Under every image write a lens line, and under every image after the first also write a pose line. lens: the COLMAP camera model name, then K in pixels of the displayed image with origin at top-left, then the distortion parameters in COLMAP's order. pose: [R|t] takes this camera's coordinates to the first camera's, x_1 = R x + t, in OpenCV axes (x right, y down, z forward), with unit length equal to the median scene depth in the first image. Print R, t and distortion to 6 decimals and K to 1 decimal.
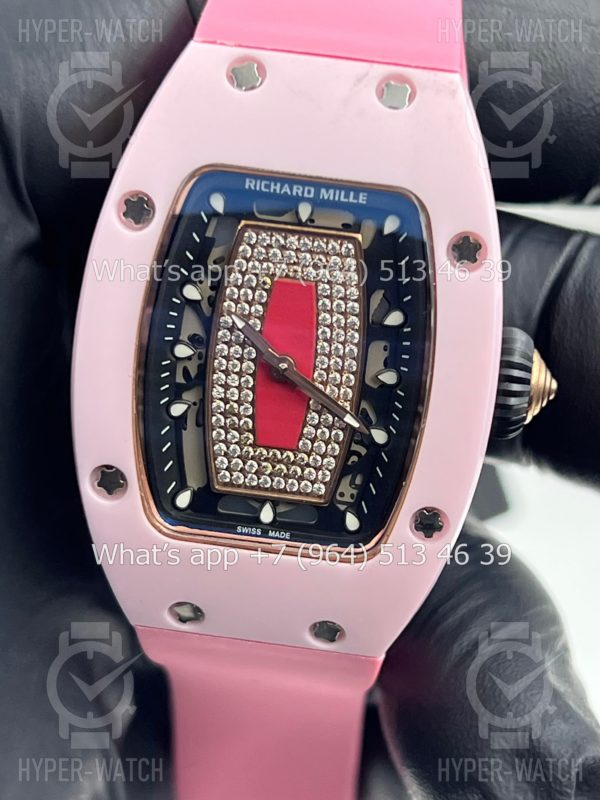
lens RADIAL K [[1763.8, 0, 298.0], [0, 1763.8, 403.6], [0, 0, 1]] dist [0.222253, 0.000000]
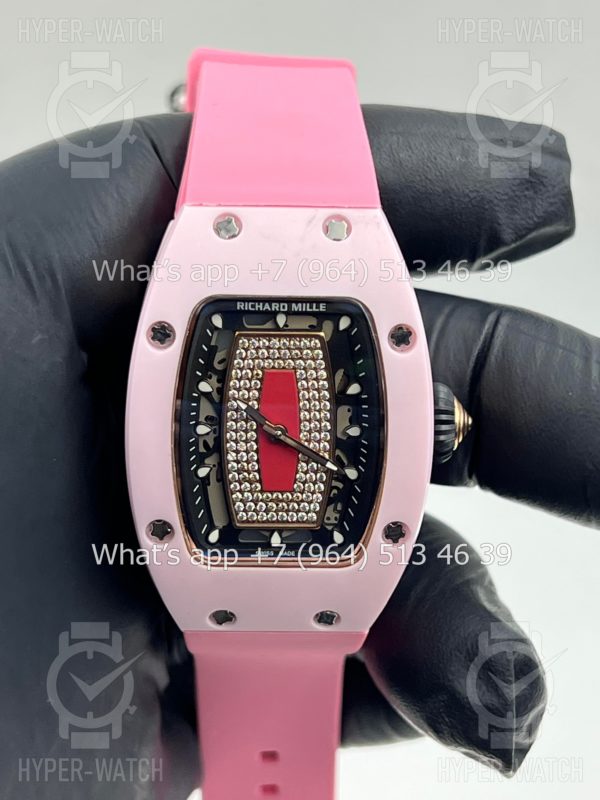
lens RADIAL K [[1763.8, 0, 302.2], [0, 1763.8, 405.4], [0, 0, 1]] dist [0.222253, 0.000000]
pose [[0.989741, -0.117514, 0.081260, -0.098058], [0.114727, 0.992663, 0.038173, -0.091988], [-0.085150, -0.028459, 0.995962, -0.366693]]
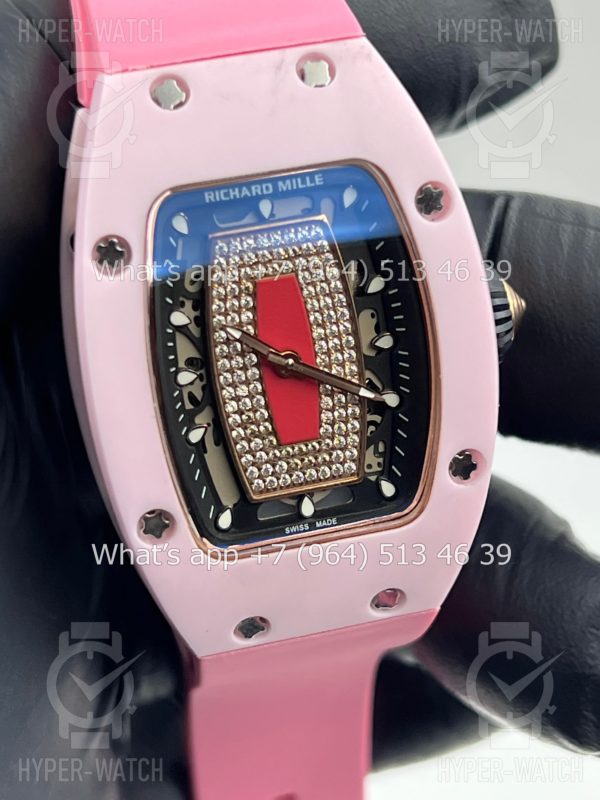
lens RADIAL K [[1763.8, 0, 301.9], [0, 1763.8, 400.9], [0, 0, 1]] dist [0.222253, 0.000000]
pose [[0.929151, -0.301832, 0.213486, -0.221540], [0.298600, 0.953169, 0.048024, -0.045743], [-0.217984, 0.019125, 0.975765, 0.015195]]
